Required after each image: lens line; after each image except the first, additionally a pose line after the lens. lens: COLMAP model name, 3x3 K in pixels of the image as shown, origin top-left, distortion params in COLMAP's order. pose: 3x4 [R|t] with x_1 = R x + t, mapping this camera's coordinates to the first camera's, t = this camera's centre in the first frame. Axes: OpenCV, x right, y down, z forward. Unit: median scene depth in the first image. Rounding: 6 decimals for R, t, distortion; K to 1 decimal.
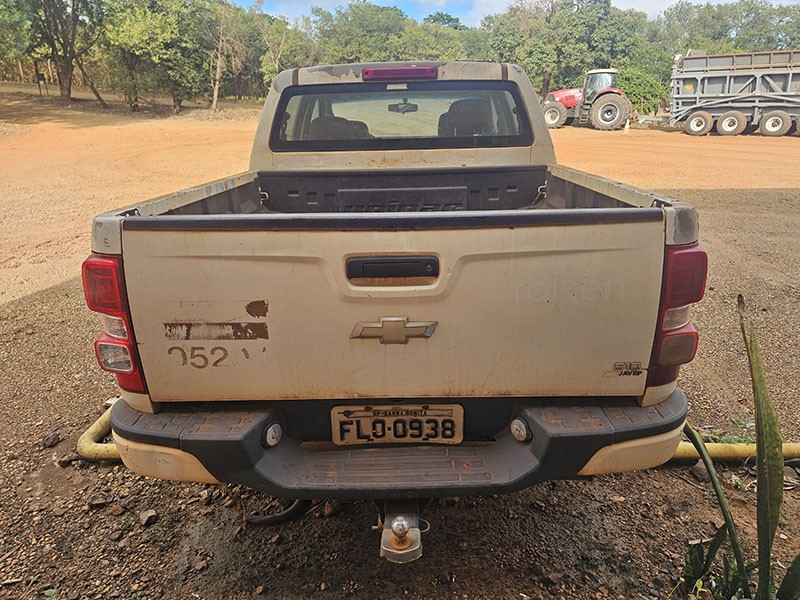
lens RADIAL K [[539.5, 0, 406.4], [0, 539.5, 304.0], [0, 0, 1]] dist [0.049282, -0.041413]
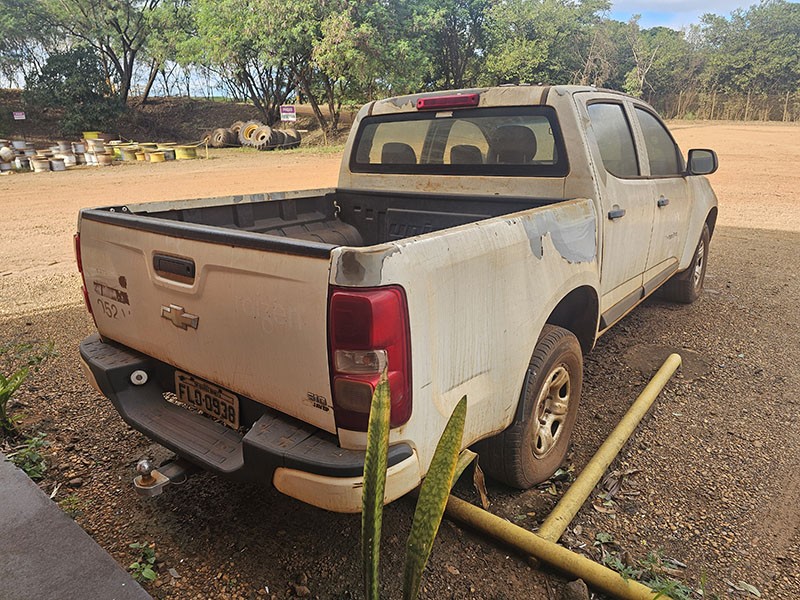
lens RADIAL K [[539.5, 0, 395.1], [0, 539.5, 306.1], [0, 0, 1]] dist [0.049282, -0.041413]
pose [[0.791889, 0.185235, -0.581893, 0.590591], [-0.199993, 0.979002, 0.039480, -0.067231], [0.576987, 0.085111, 0.812307, 0.142268]]
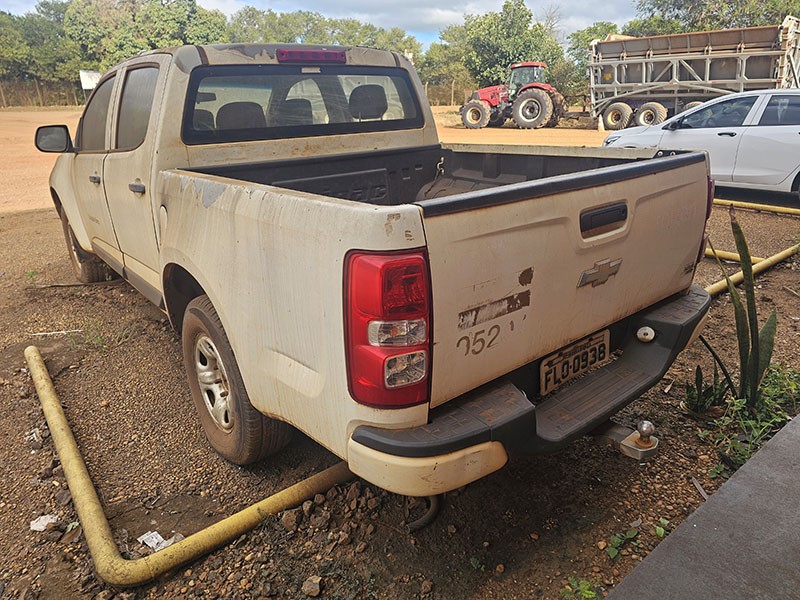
lens RADIAL K [[539.5, 0, 398.3], [0, 539.5, 298.2], [0, 0, 1]] dist [0.049282, -0.041413]
pose [[0.773825, -0.220447, 0.593800, -0.570399], [0.225010, 0.972007, 0.067629, -0.039968], [-0.592086, 0.081278, 0.801766, 0.175572]]
